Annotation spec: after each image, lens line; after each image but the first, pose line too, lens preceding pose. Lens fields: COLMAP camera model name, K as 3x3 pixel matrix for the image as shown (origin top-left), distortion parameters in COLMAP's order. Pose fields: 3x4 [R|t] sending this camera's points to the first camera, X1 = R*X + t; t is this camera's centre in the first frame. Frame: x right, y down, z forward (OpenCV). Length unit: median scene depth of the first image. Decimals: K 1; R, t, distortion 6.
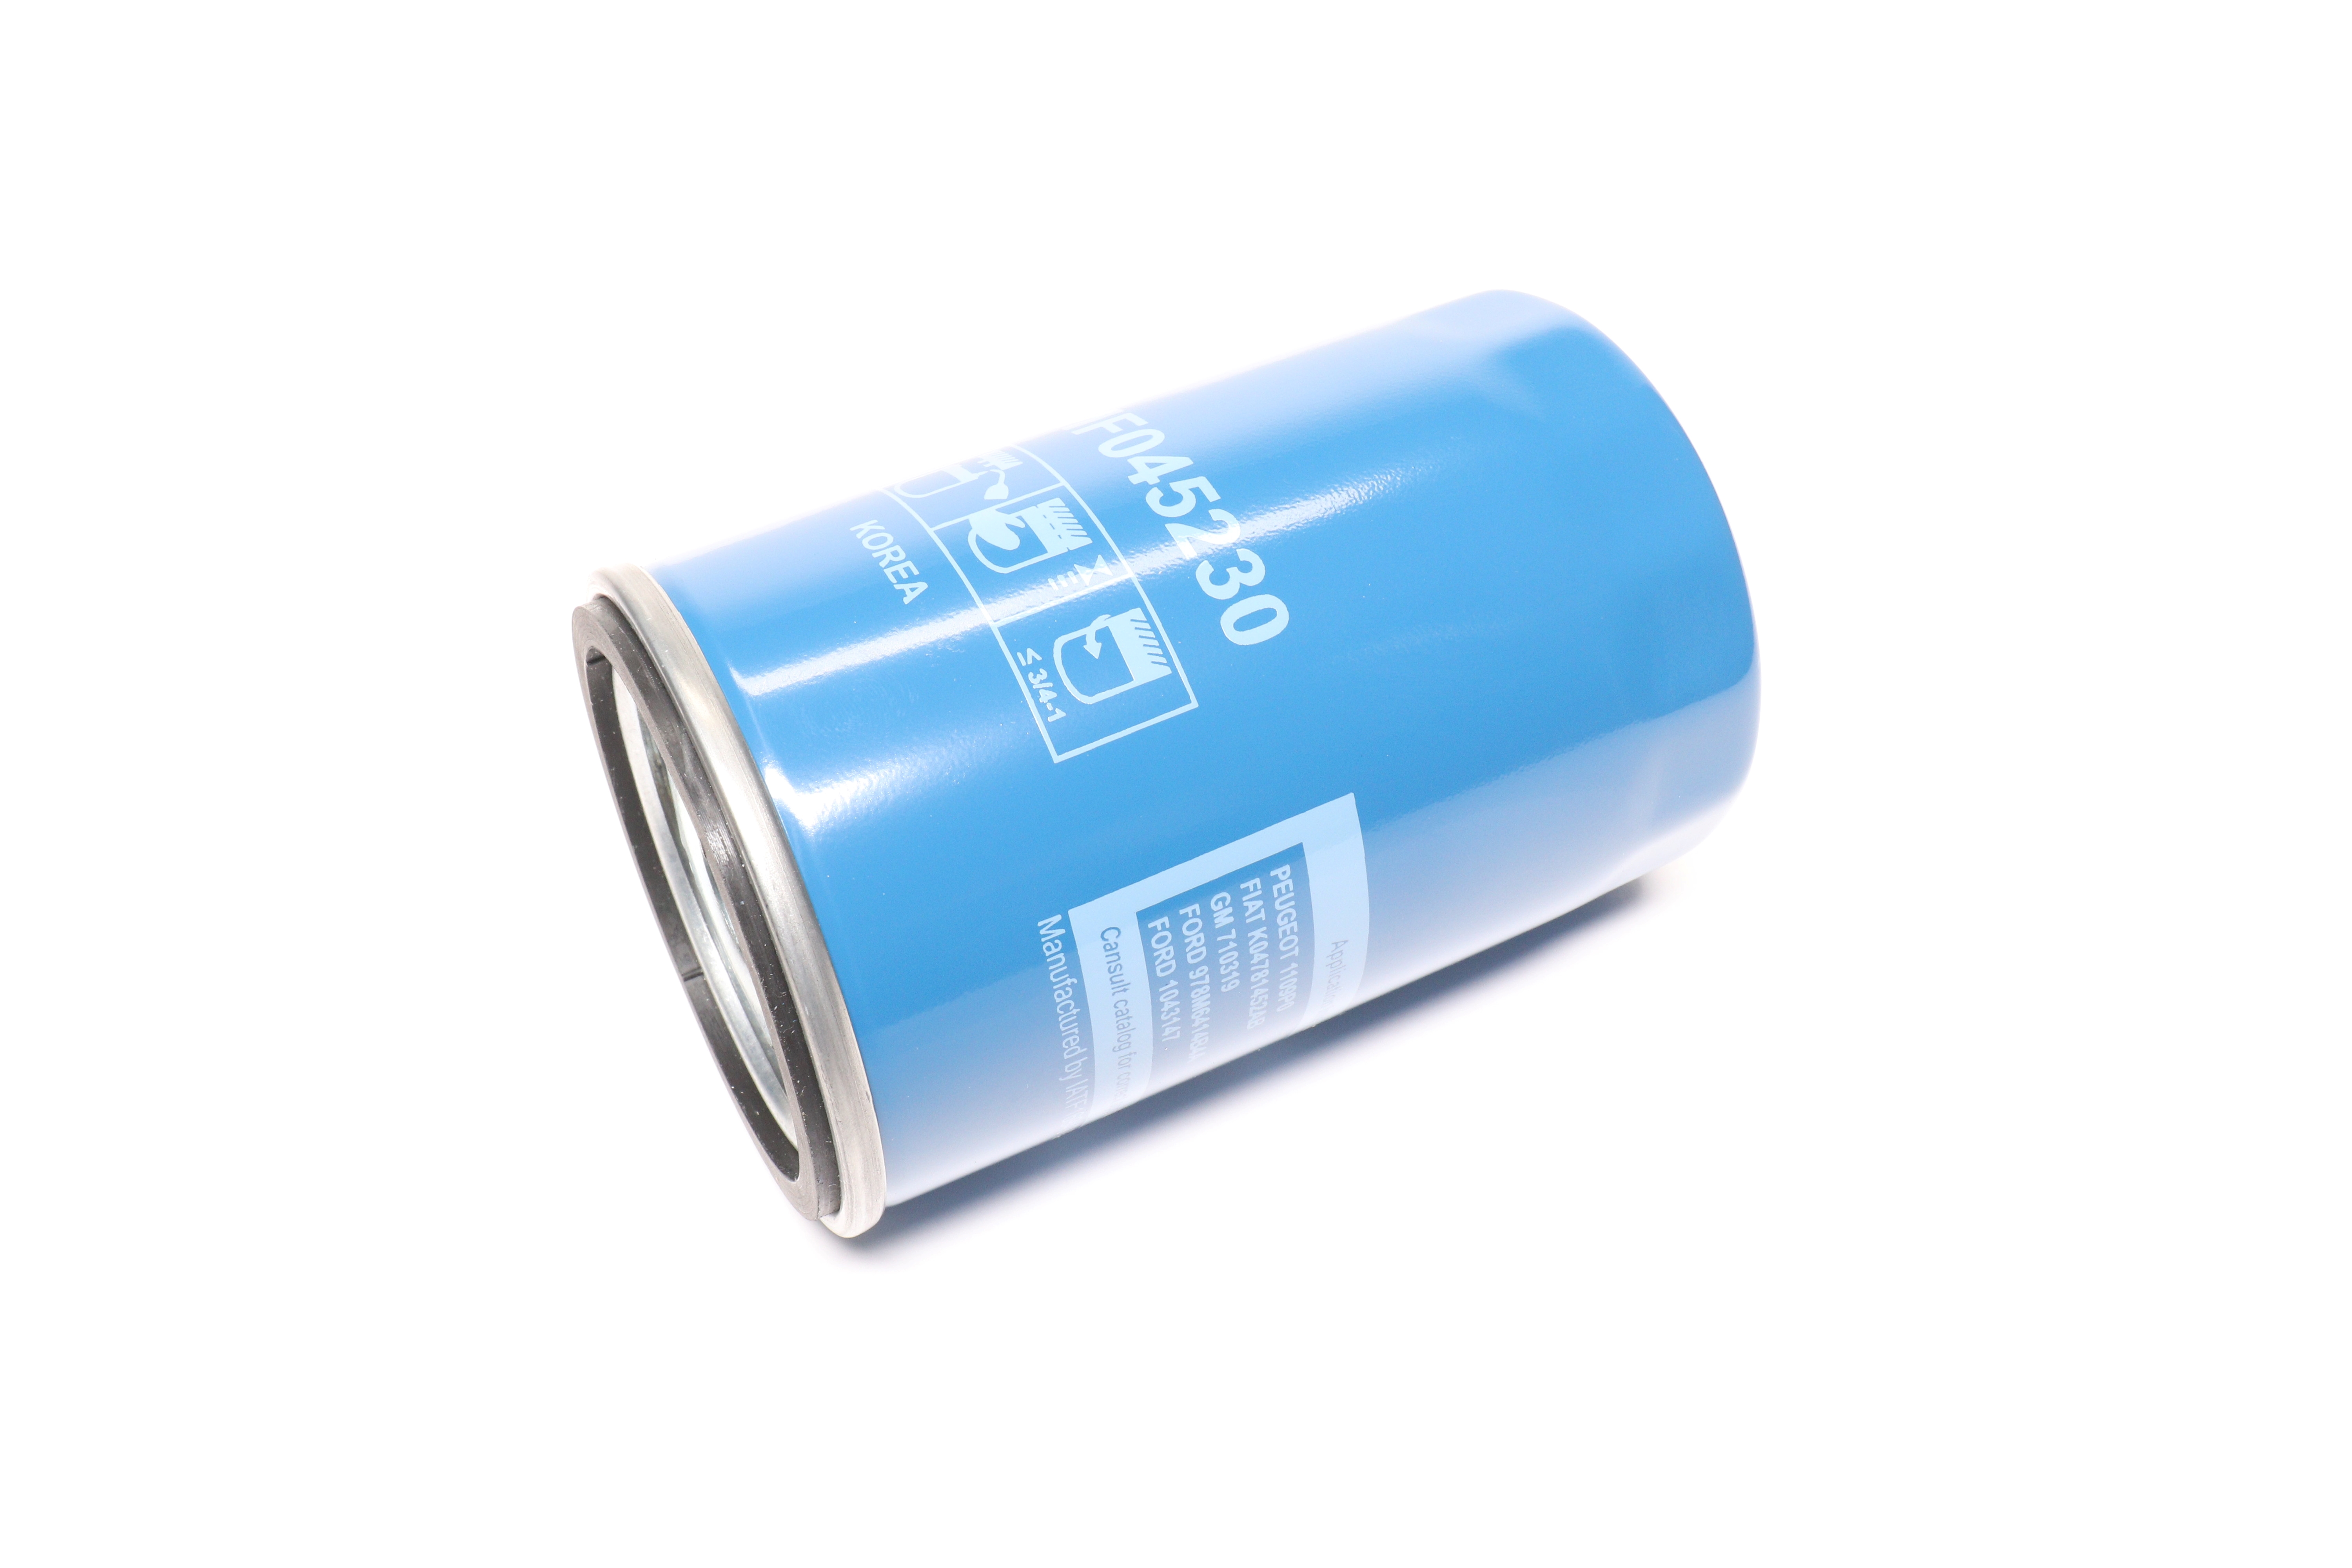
lens RADIAL K [[2325.1, 0, 1182.5], [0, 2325.1, 782.5], [0, 0, 1]] dist [0.014328, 0.000000]
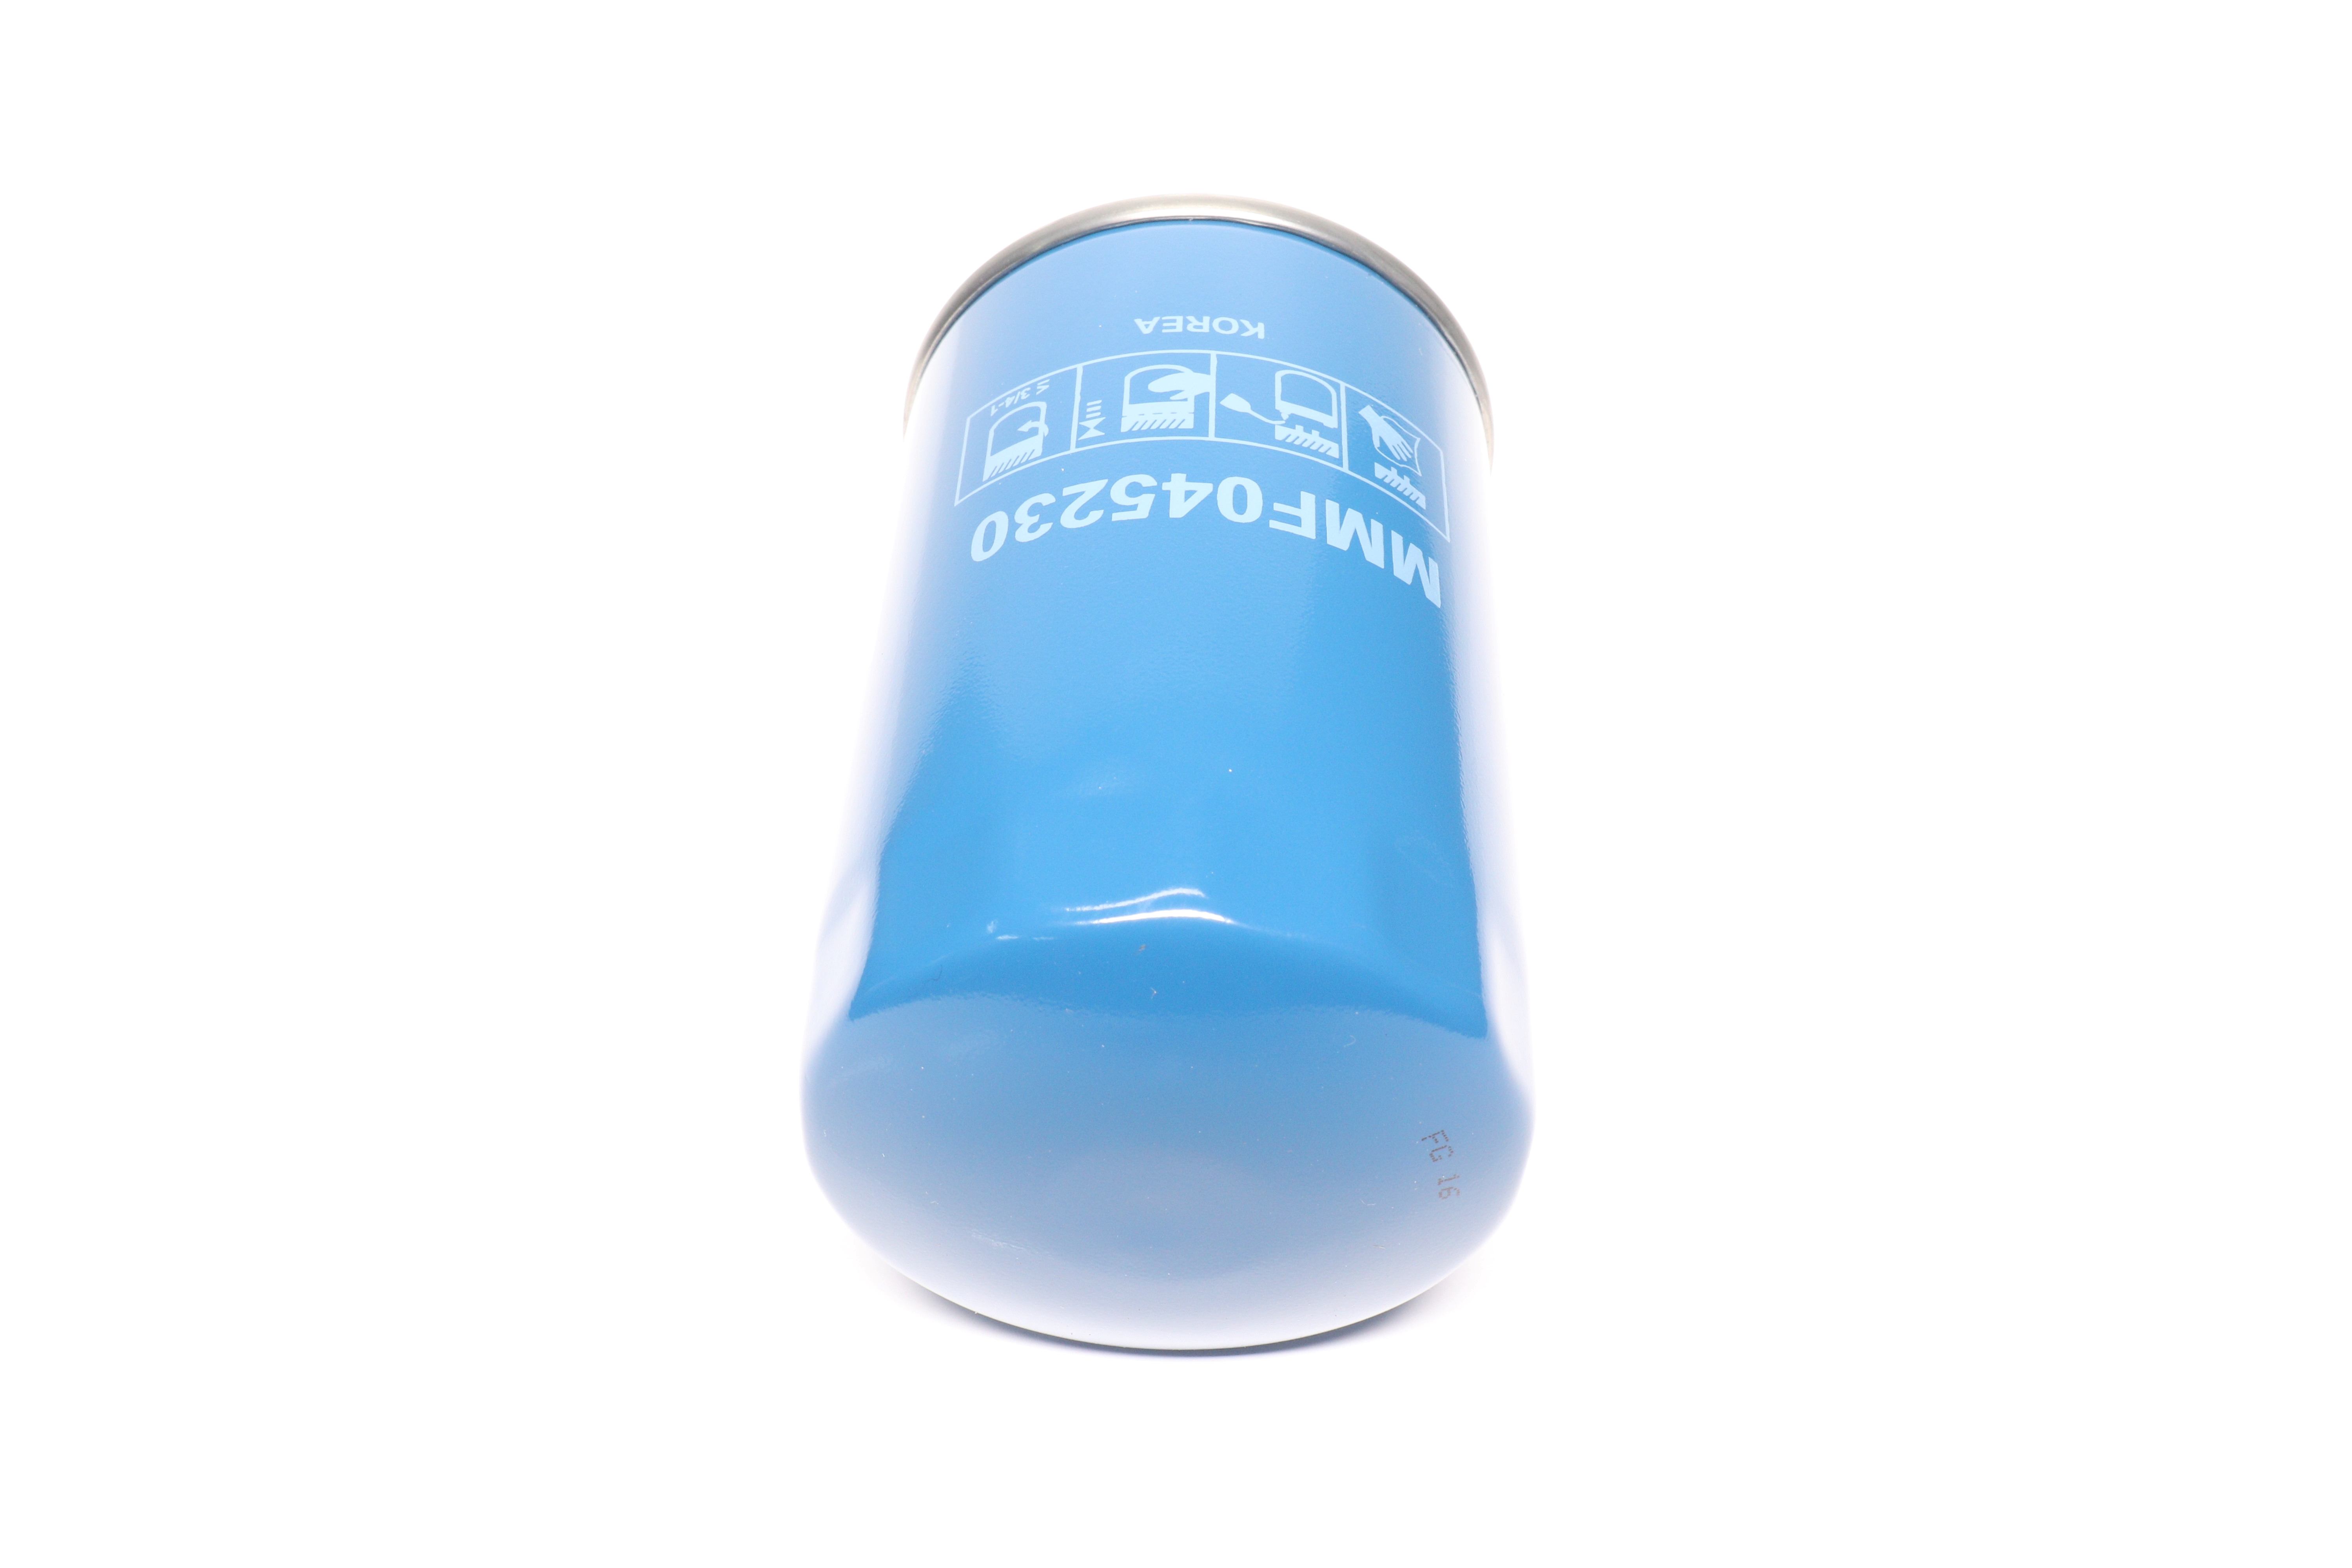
lens RADIAL K [[2325.1, 0, 1176.7], [0, 2325.1, 786.3], [0, 0, 1]] dist [0.014328, 0.000000]
pose [[-0.503570, 0.647332, -0.572169, 0.652993], [-0.585876, 0.230861, 0.776822, -0.896467], [0.634954, 0.726405, 0.263002, 0.854382]]
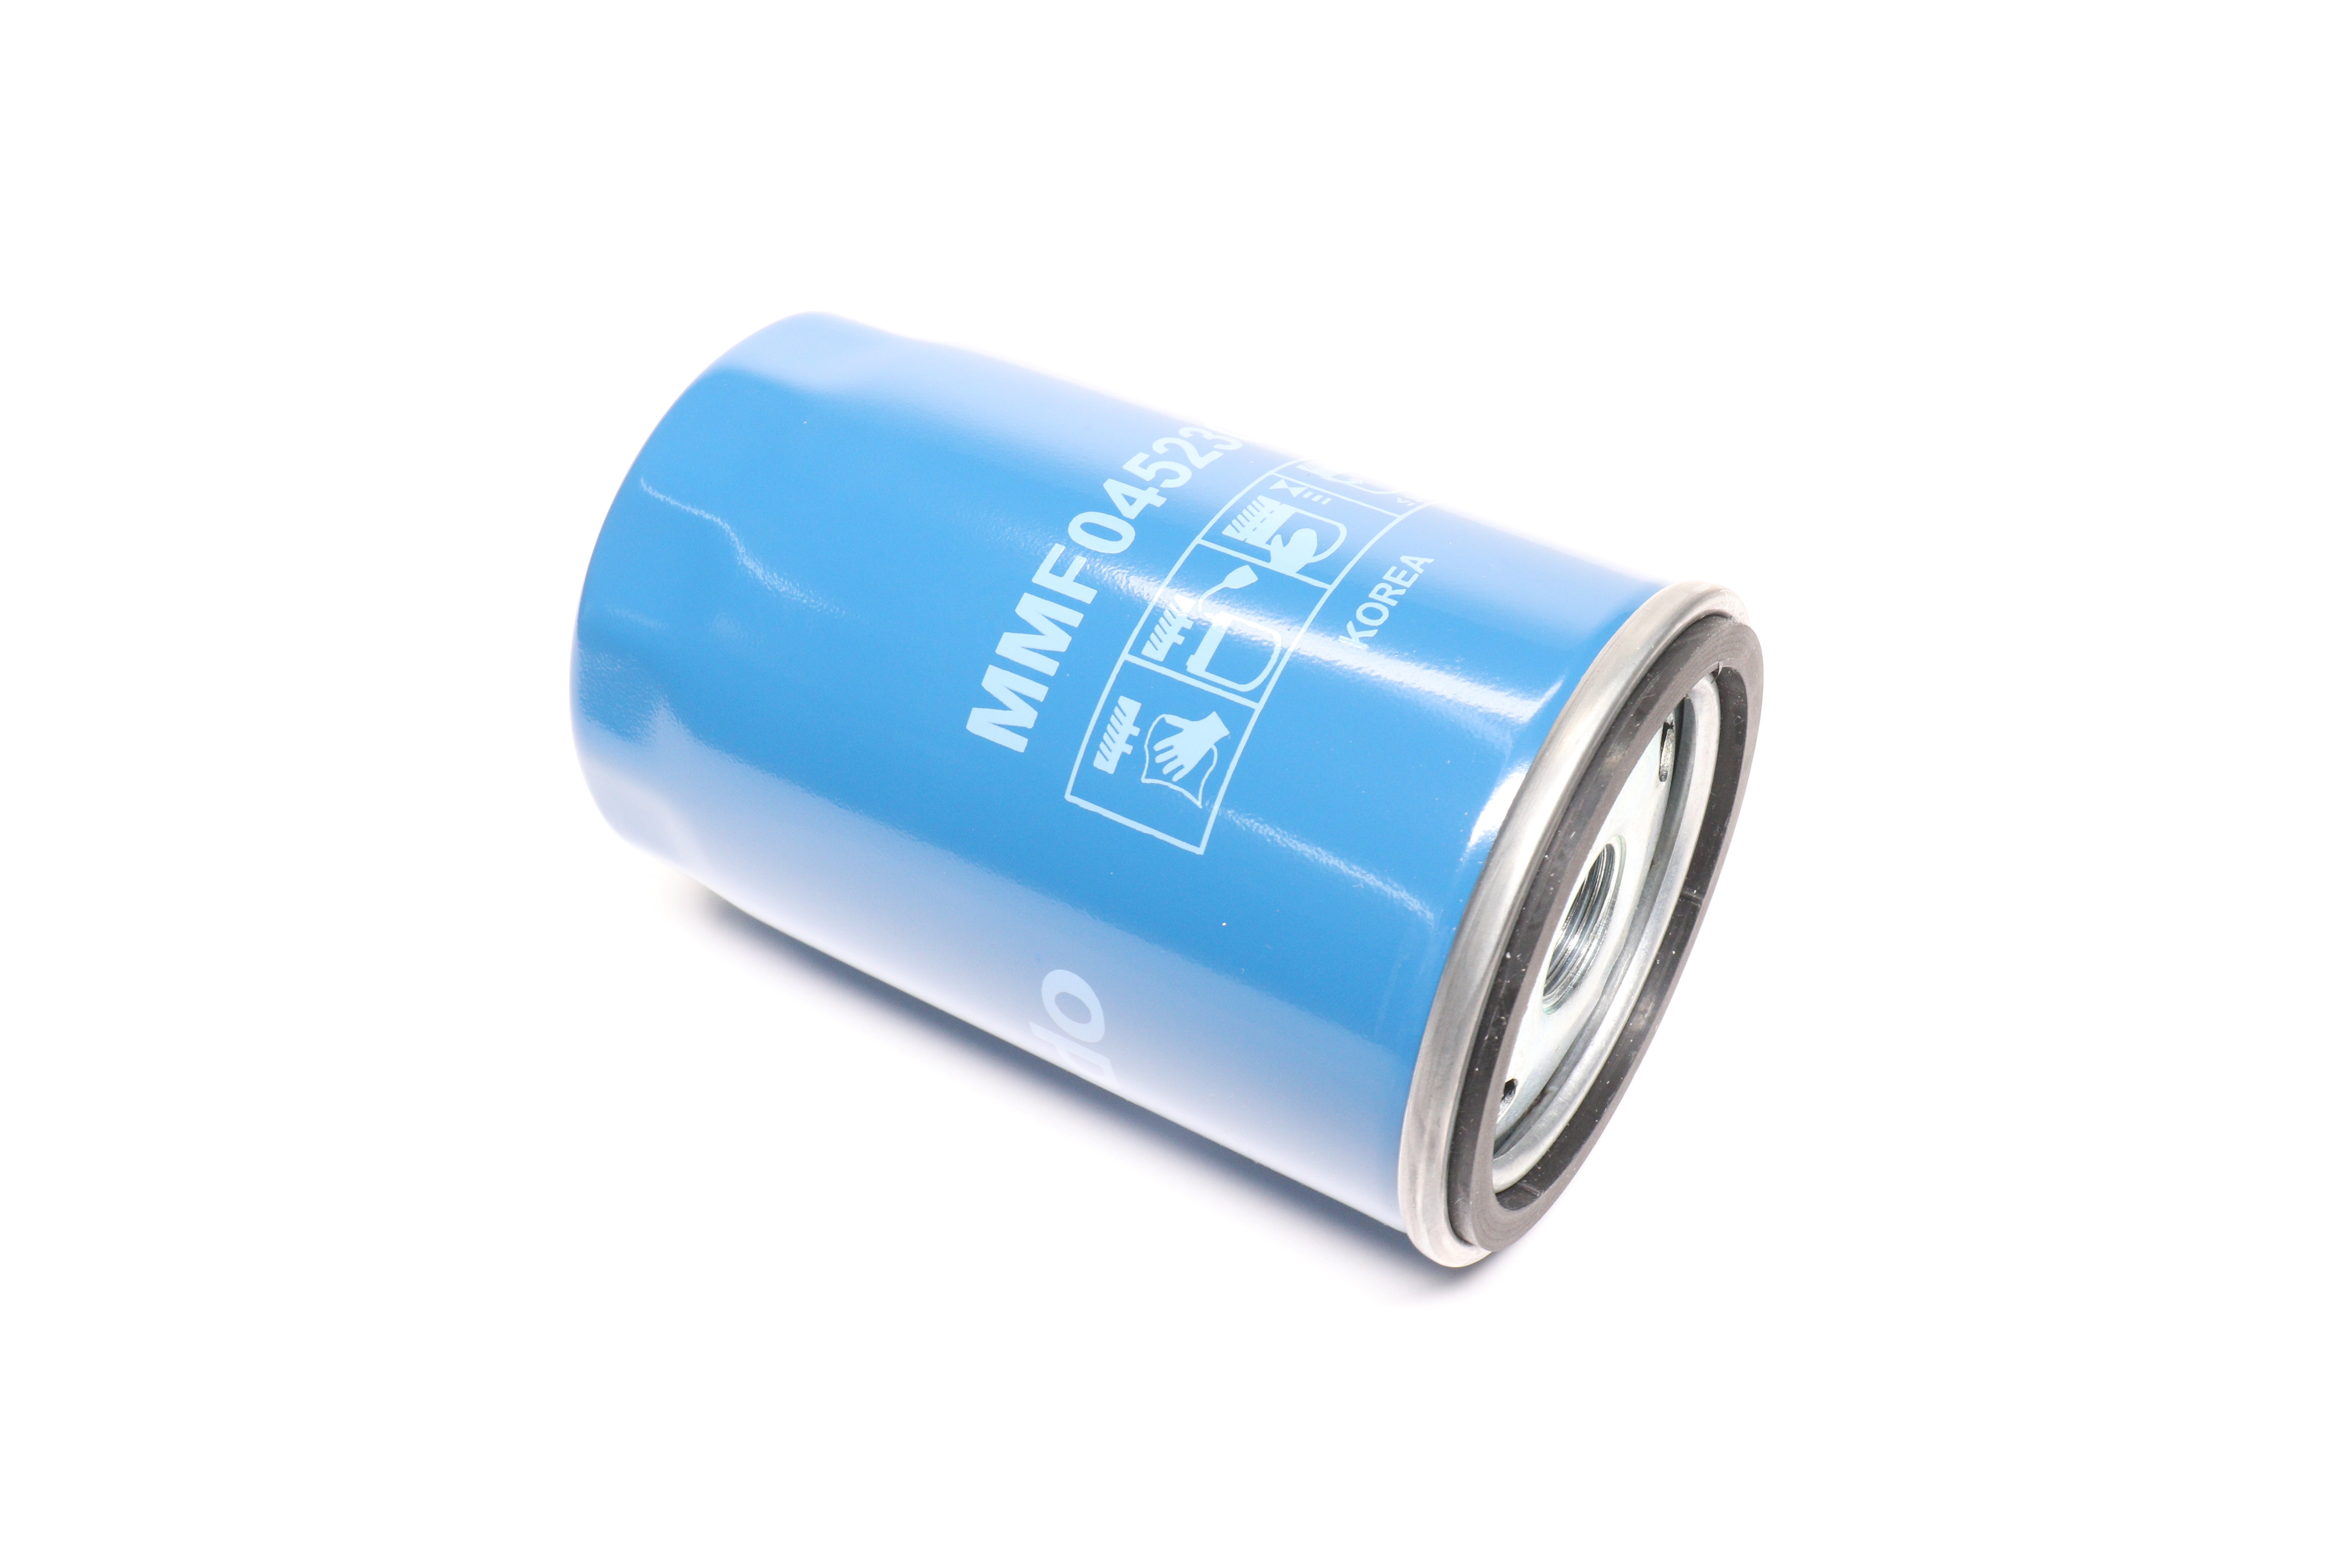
lens RADIAL K [[2325.1, 0, 1173.7], [0, 2325.1, 780.1], [0, 0, 1]] dist [0.014328, 0.000000]
pose [[-0.496304, -0.589228, 0.637568, -0.740544], [0.650622, 0.233782, 0.722522, -0.832073], [-0.574782, 0.773406, 0.267337, 0.844755]]
